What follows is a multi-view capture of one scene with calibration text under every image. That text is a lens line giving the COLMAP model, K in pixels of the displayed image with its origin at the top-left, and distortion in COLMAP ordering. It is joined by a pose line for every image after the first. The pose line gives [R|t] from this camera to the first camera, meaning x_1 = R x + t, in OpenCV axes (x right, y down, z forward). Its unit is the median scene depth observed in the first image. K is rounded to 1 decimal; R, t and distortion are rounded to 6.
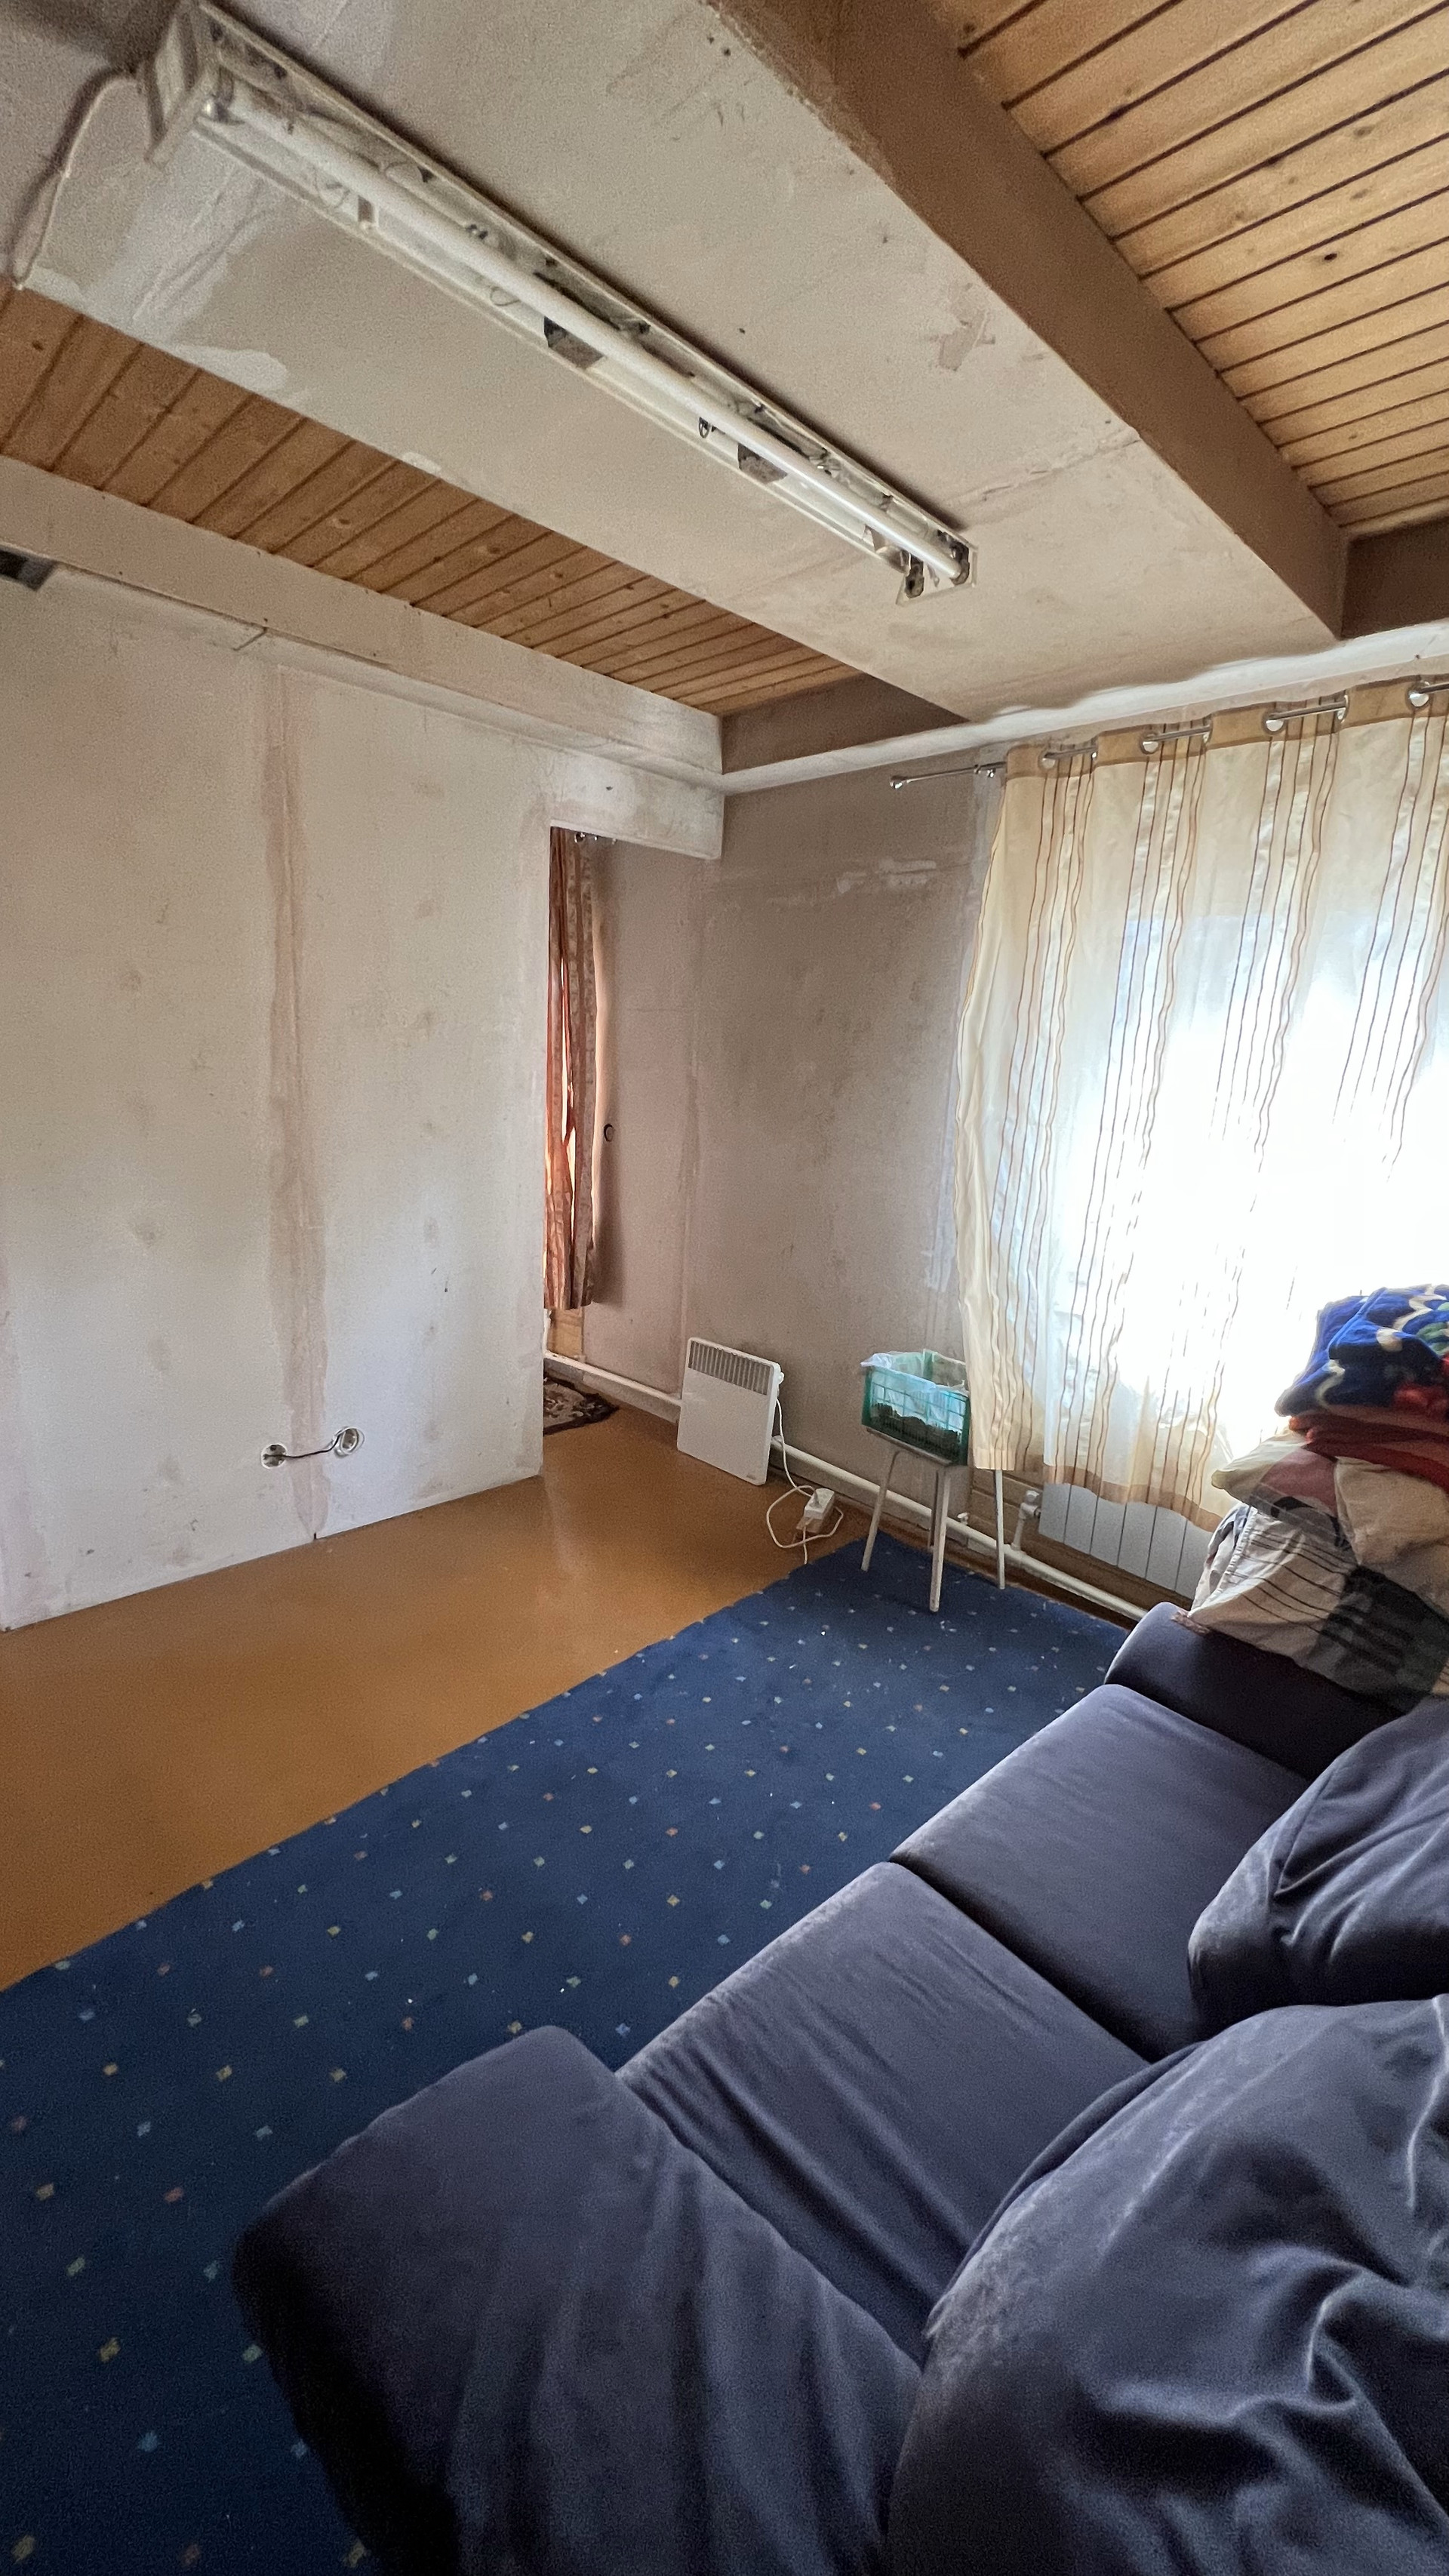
lens RADIAL K [[1026.1, 0, 720.5], [0, 1026.1, 1285.6], [0, 0, 1]] dist [-0.000965, 0.000734]
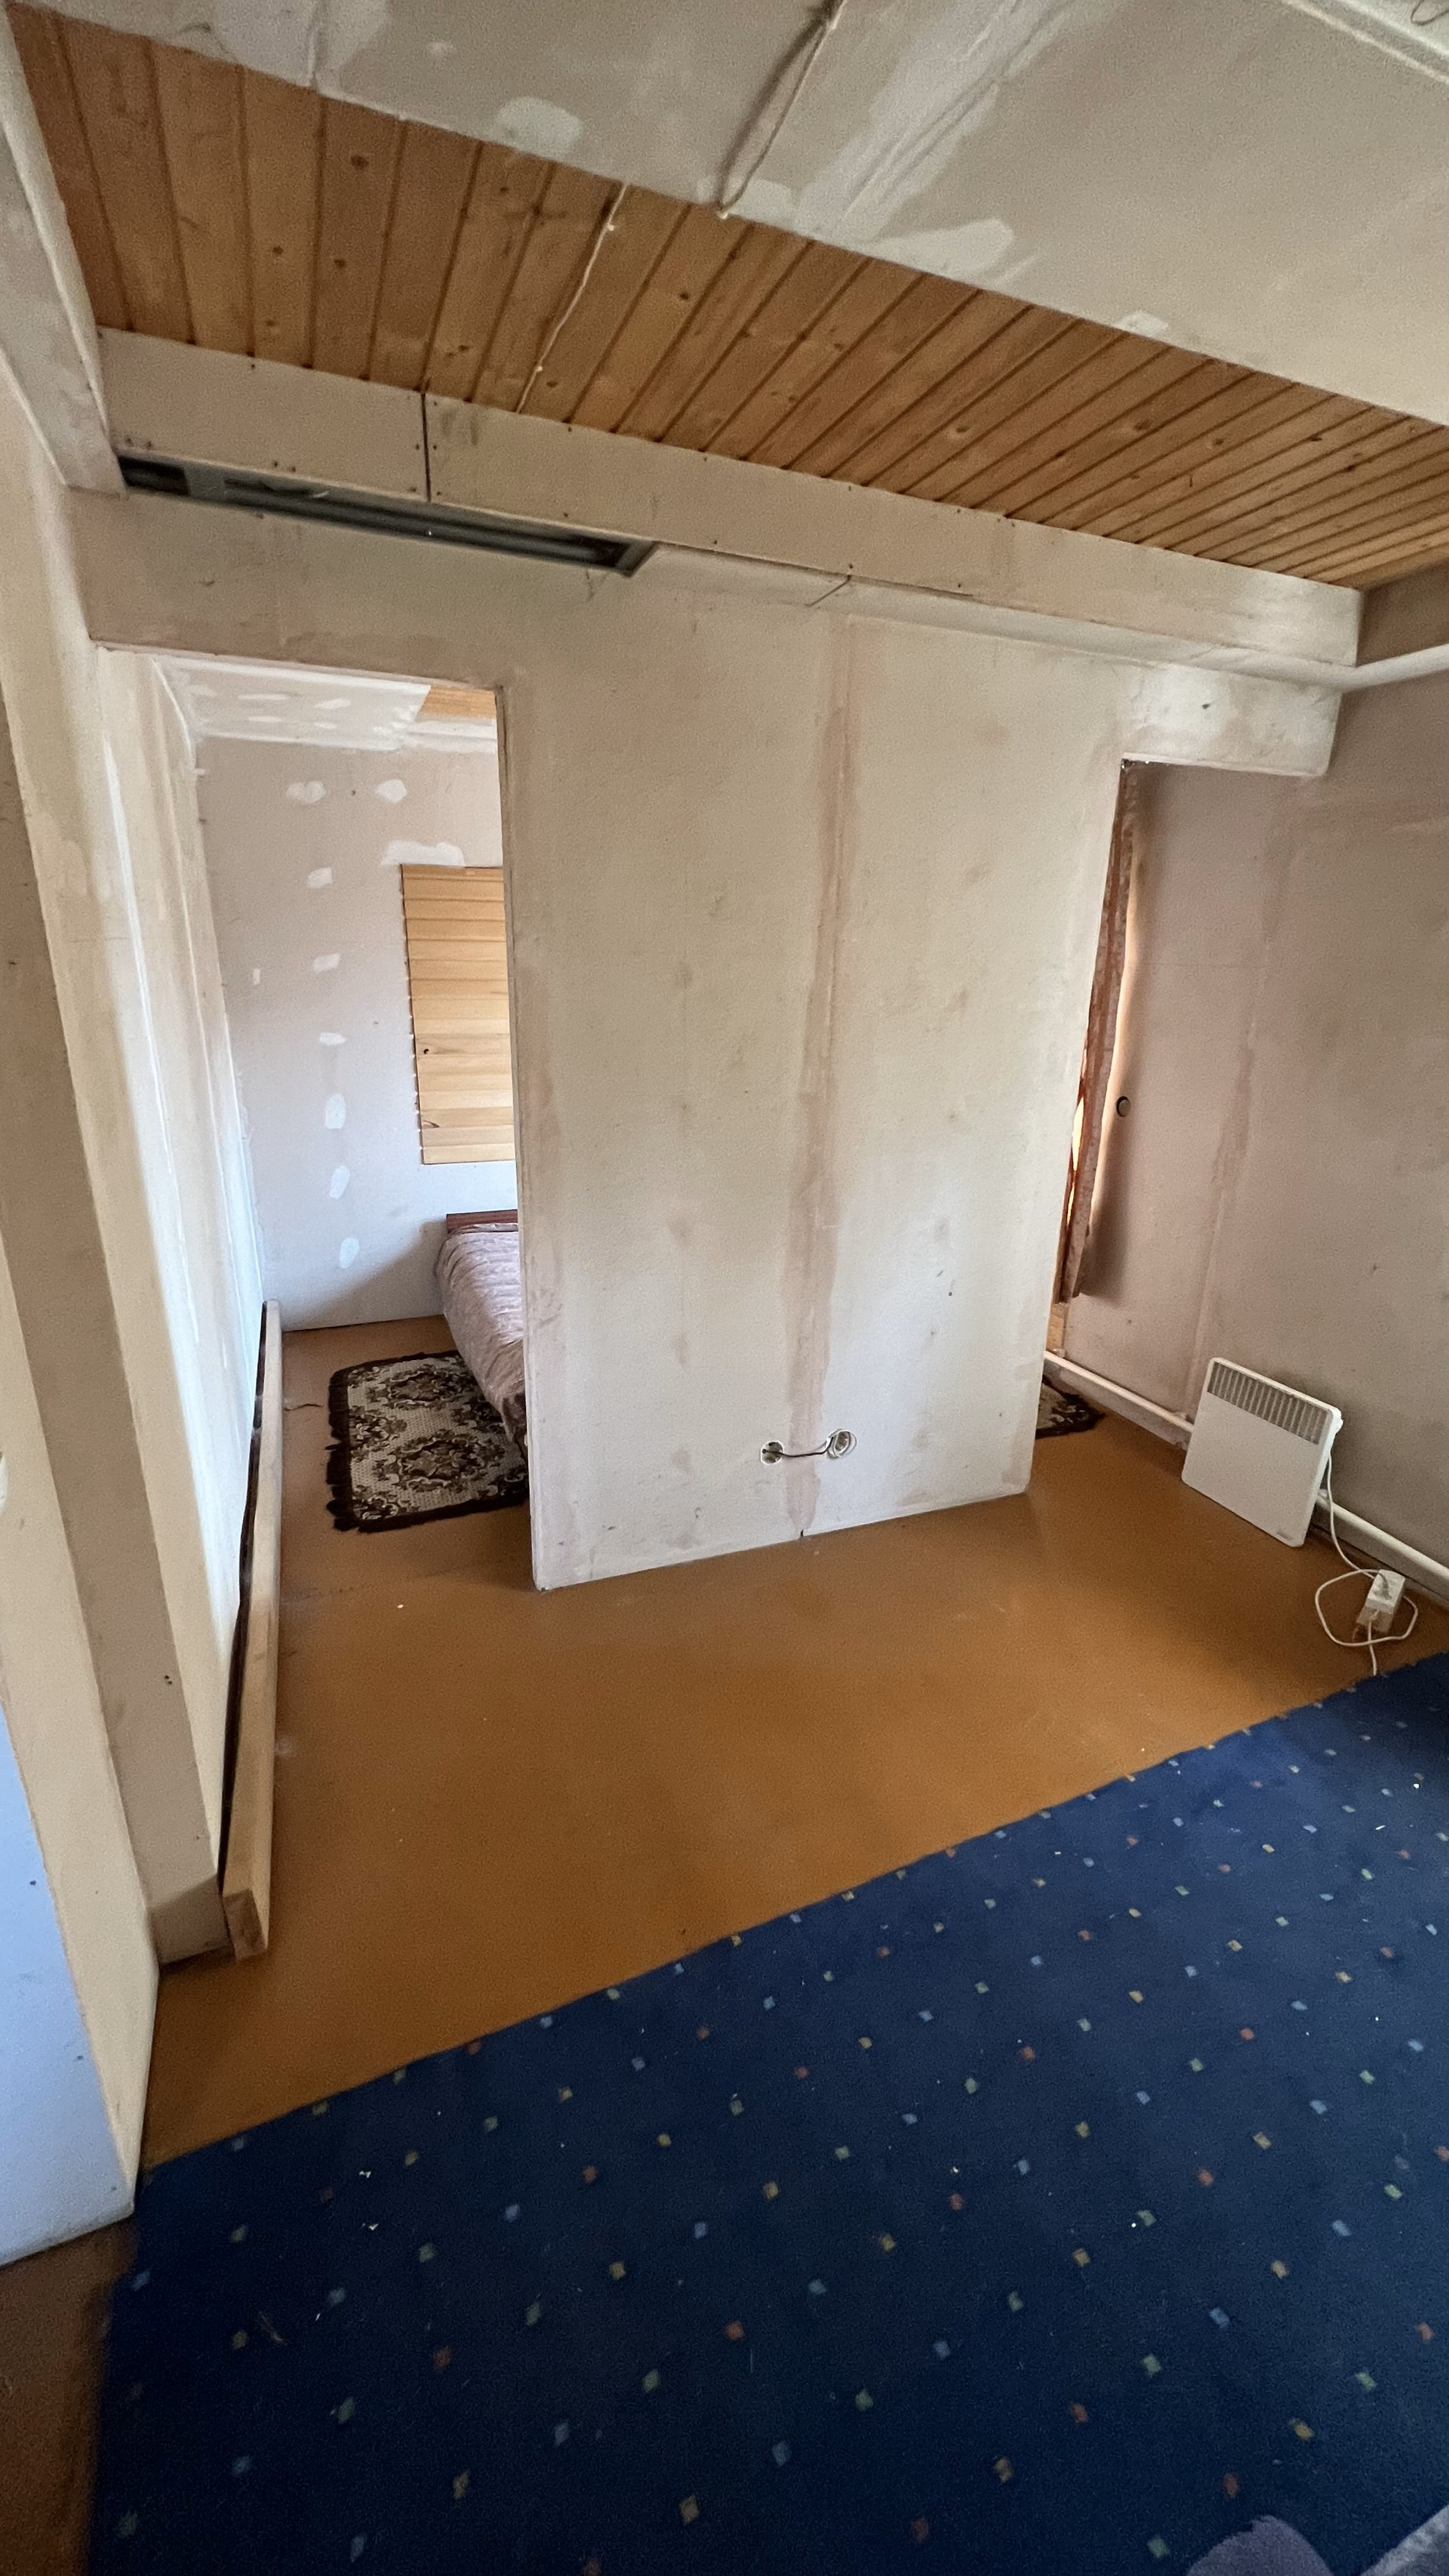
lens RADIAL K [[1026.1, 0, 724.2], [0, 1026.1, 1285.1], [0, 0, 1]] dist [-0.000965, 0.000734]
pose [[0.925273, 0.088503, -0.368832, -0.135687], [-0.059869, 0.994285, 0.088393, -0.084779], [0.374547, -0.059706, 0.925284, 0.081983]]
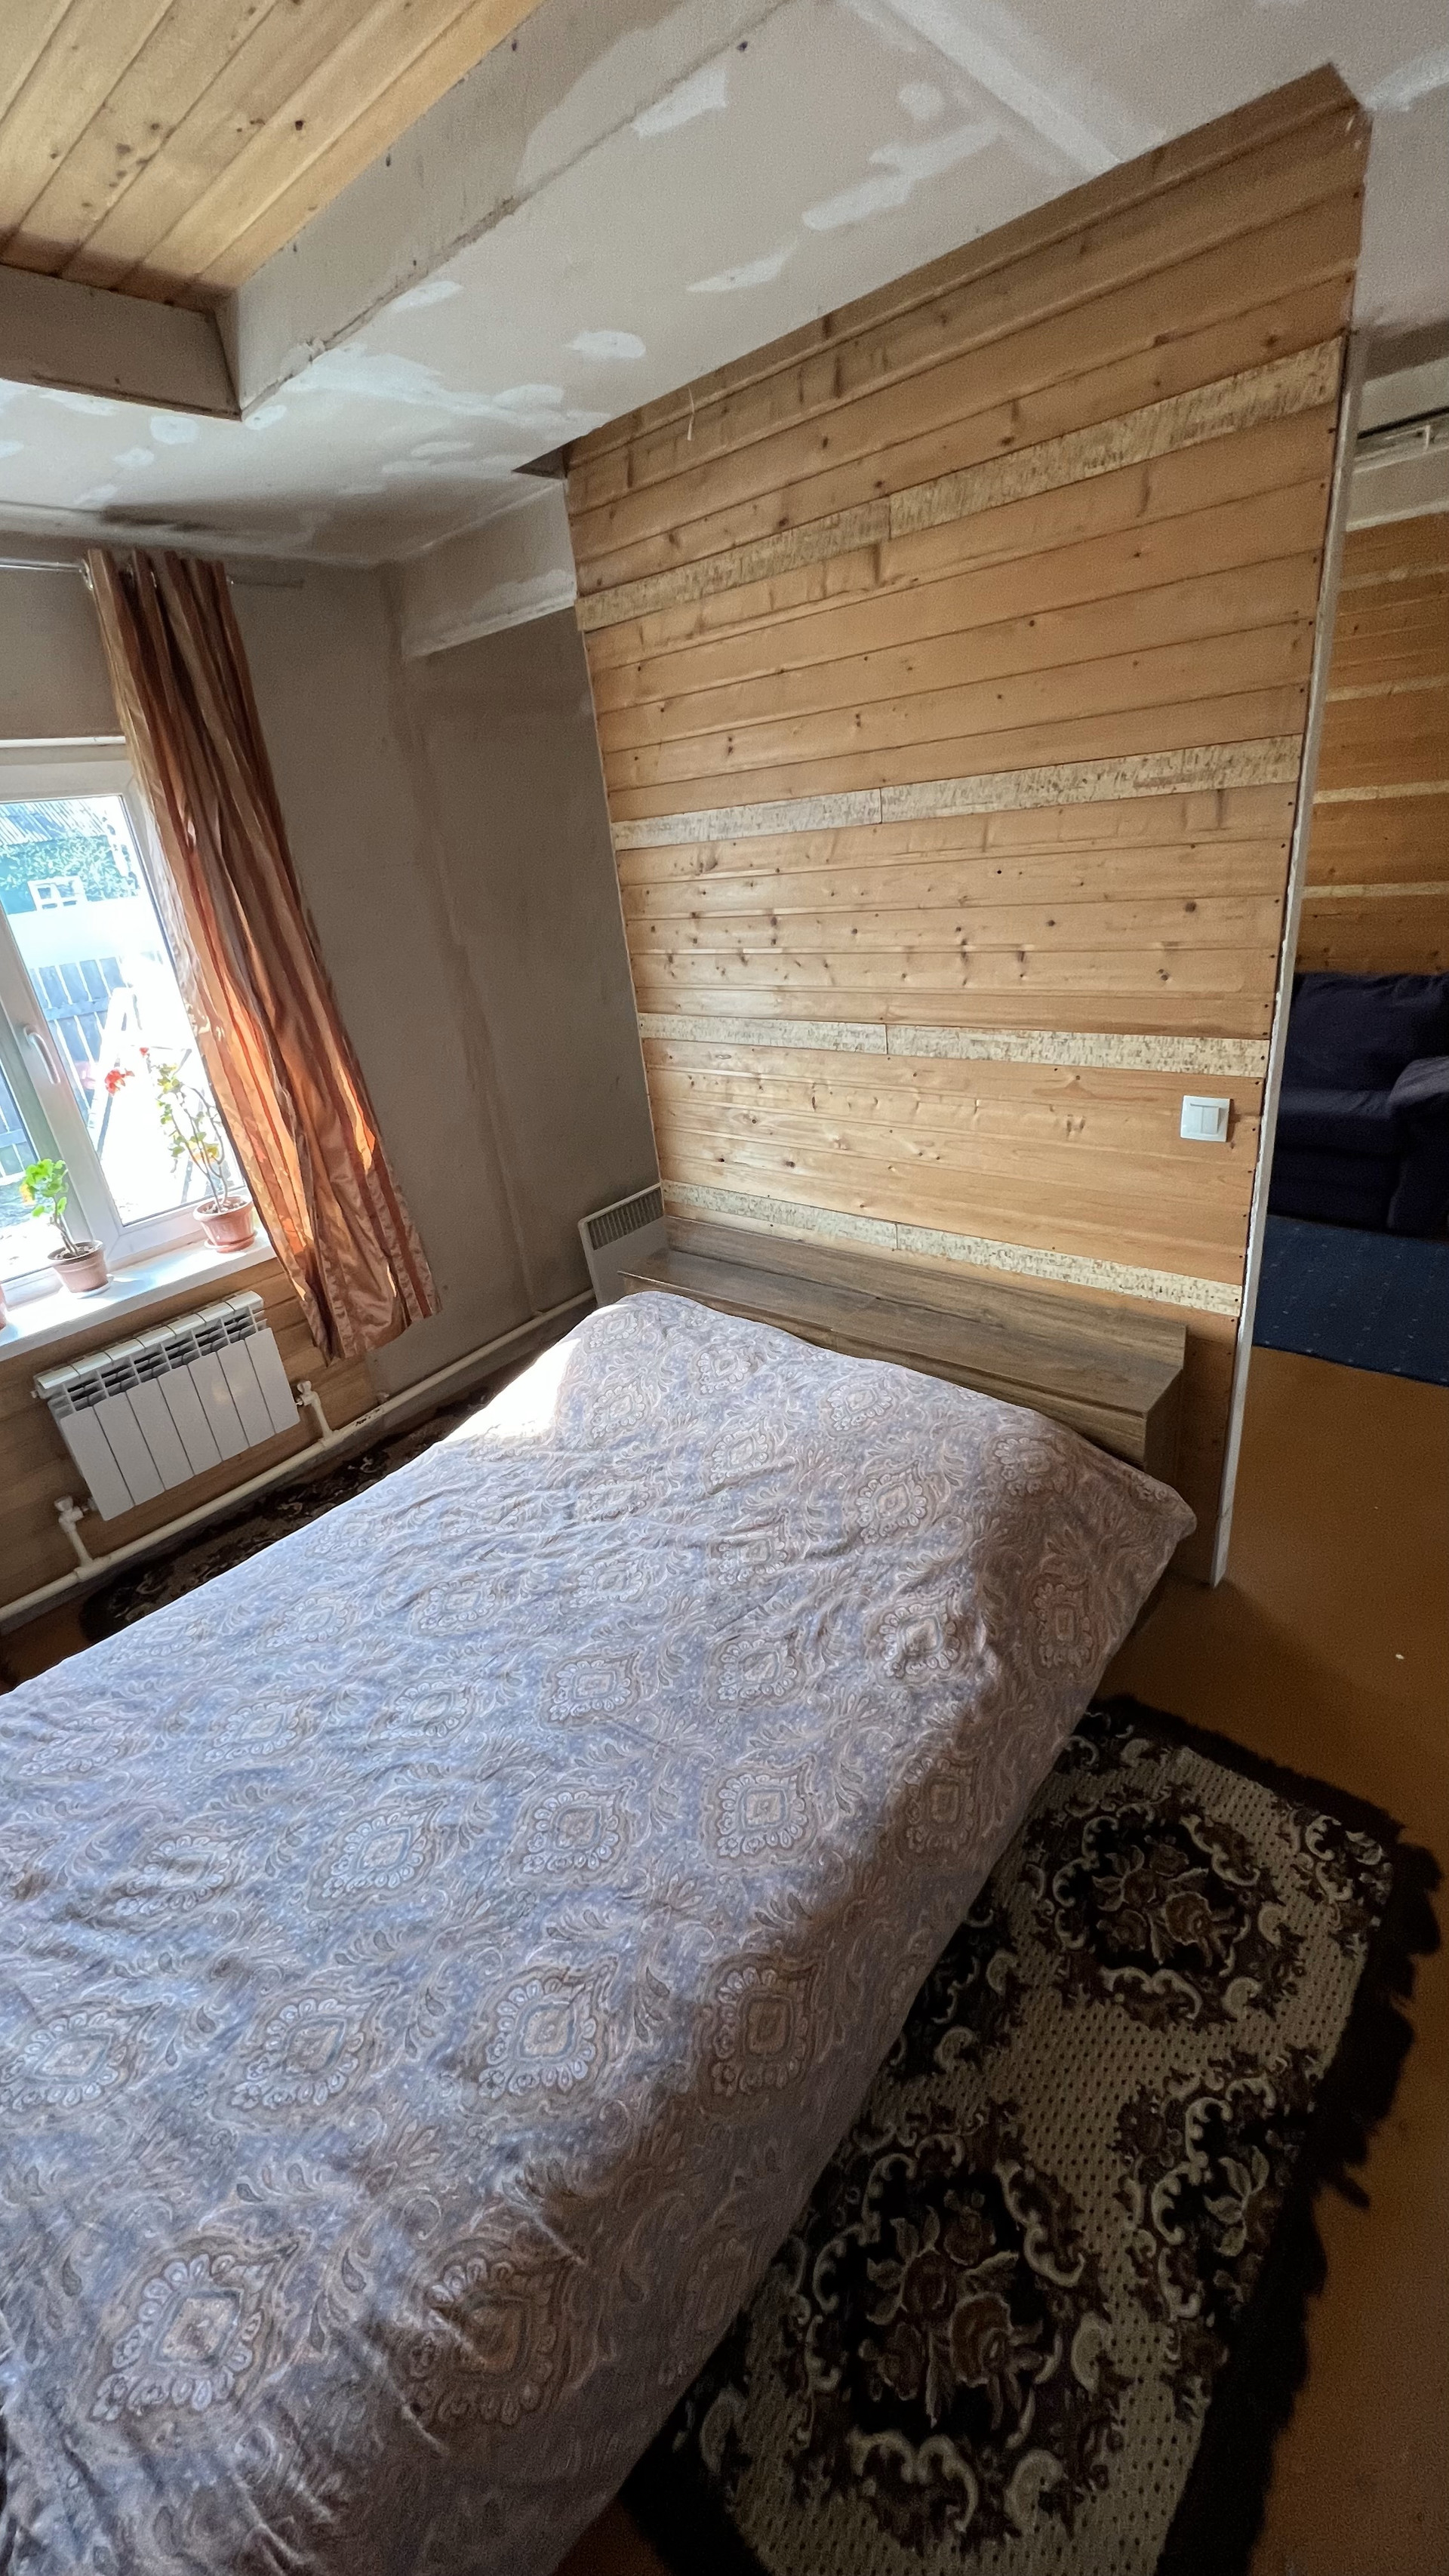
lens RADIAL K [[1026.1, 0, 717.7], [0, 1026.1, 1293.9], [0, 0, 1]] dist [-0.000965, 0.000734]
pose [[-0.090837, -0.464908, 0.880687, -1.240863], [0.330586, 0.820118, 0.467032, -0.403778], [-0.939394, 0.333566, 0.079195, 1.167737]]
